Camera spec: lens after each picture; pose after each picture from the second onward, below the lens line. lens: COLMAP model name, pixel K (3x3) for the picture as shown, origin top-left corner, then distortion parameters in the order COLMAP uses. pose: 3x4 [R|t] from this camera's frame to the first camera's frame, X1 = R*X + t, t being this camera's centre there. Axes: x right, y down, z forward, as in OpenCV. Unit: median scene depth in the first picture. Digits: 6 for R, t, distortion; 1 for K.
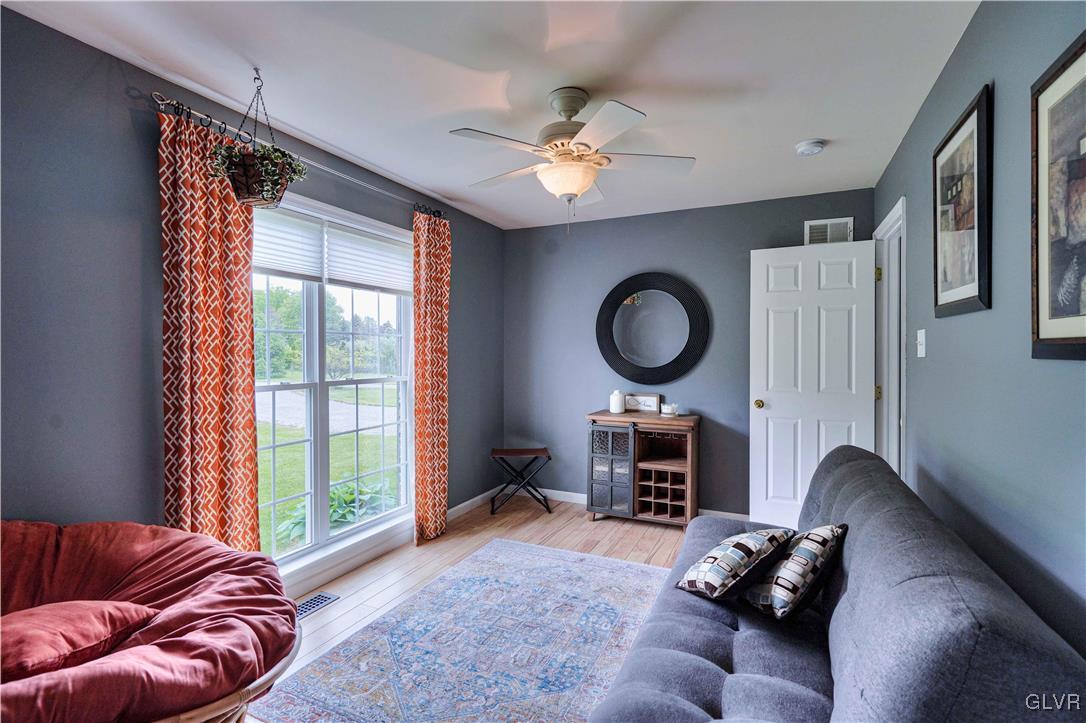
lens RADIAL K [[502.1, 0, 540.8], [0, 502.1, 351.3], [0, 0, 1]] dist [-0.000835, 0.000242]
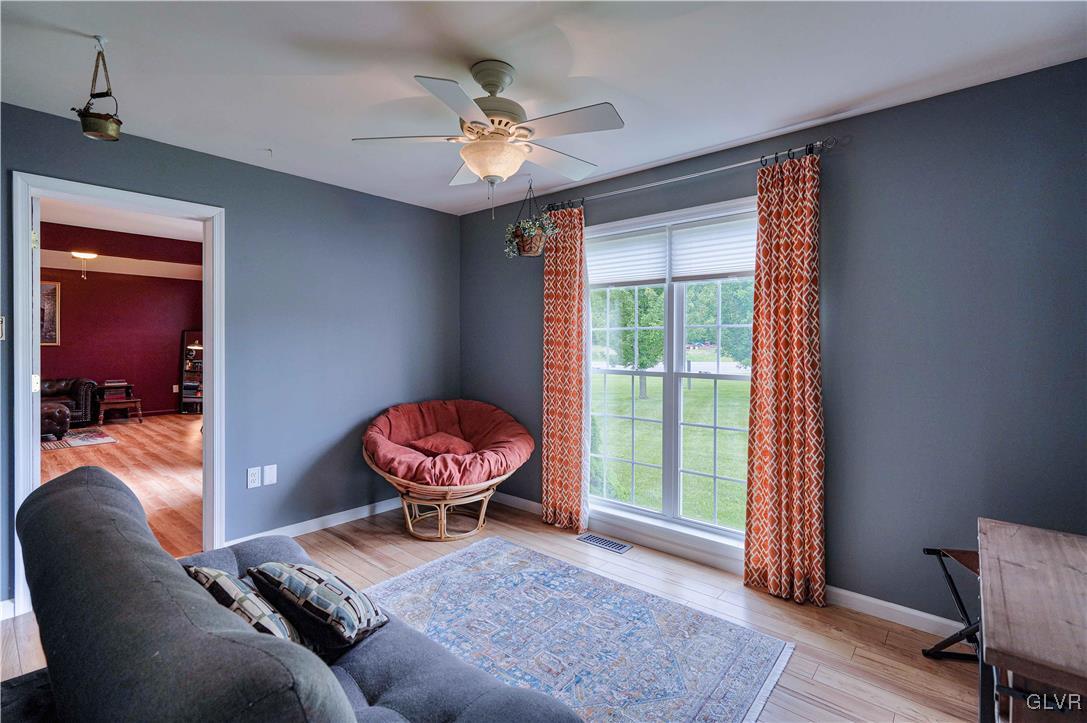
lens RADIAL K [[502.5, 0, 541.3], [0, 502.5, 351.2], [0, 0, 1]] dist [-0.000835, 0.000242]
pose [[-0.270799, 0.015167, -0.962516, 0.621148], [-0.003138, 0.999857, 0.016638, -0.002805], [0.962631, 0.007526, -0.270712, 0.905090]]
